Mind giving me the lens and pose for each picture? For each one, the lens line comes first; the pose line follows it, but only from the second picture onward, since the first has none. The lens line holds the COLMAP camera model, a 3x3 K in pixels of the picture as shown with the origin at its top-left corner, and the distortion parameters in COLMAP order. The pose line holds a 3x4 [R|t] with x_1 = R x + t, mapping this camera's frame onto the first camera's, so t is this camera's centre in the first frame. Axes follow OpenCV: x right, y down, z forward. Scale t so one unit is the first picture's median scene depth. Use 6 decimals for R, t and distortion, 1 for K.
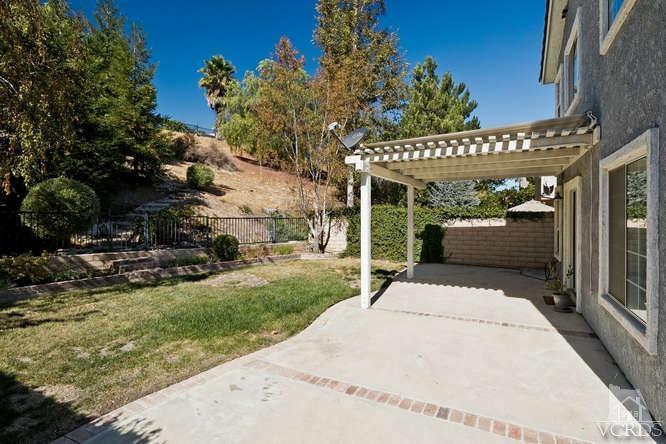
lens RADIAL K [[329.1, 0, 328.5], [0, 329.1, 214.8], [0, 0, 1]] dist [-0.001019, -0.000128]
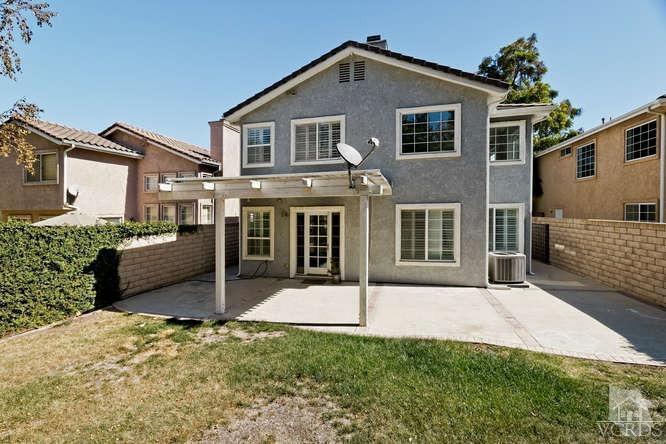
lens RADIAL K [[309.2, 0, 332.7], [0, 309.2, 209.0], [0, 0, 1]] dist [-0.003096, -0.000215]
pose [[-0.259707, 0.018768, 0.965505, -0.451836], [0.011493, 0.999800, -0.016343, -0.038245], [-0.965619, 0.006852, -0.259871, 0.763720]]
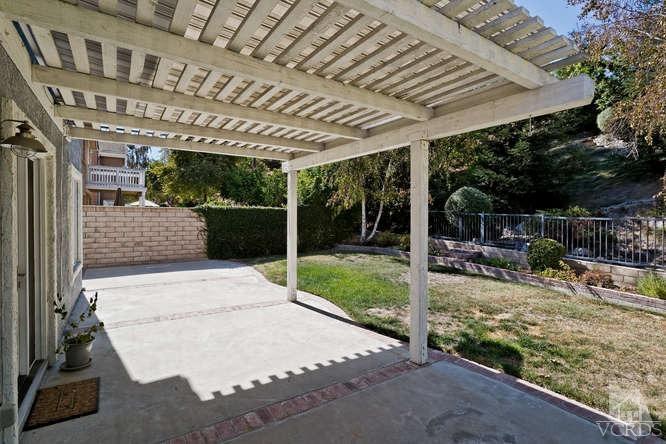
lens RADIAL K [[329.1, 0, 328.5], [0, 329.1, 214.8], [0, 0, 1]] dist [-0.001019, -0.000128]
pose [[-0.460706, 0.006180, -0.887531, 0.551245], [-0.002805, 0.999961, 0.008419, 0.001330], [0.887548, 0.006368, -0.460670, 0.895338]]
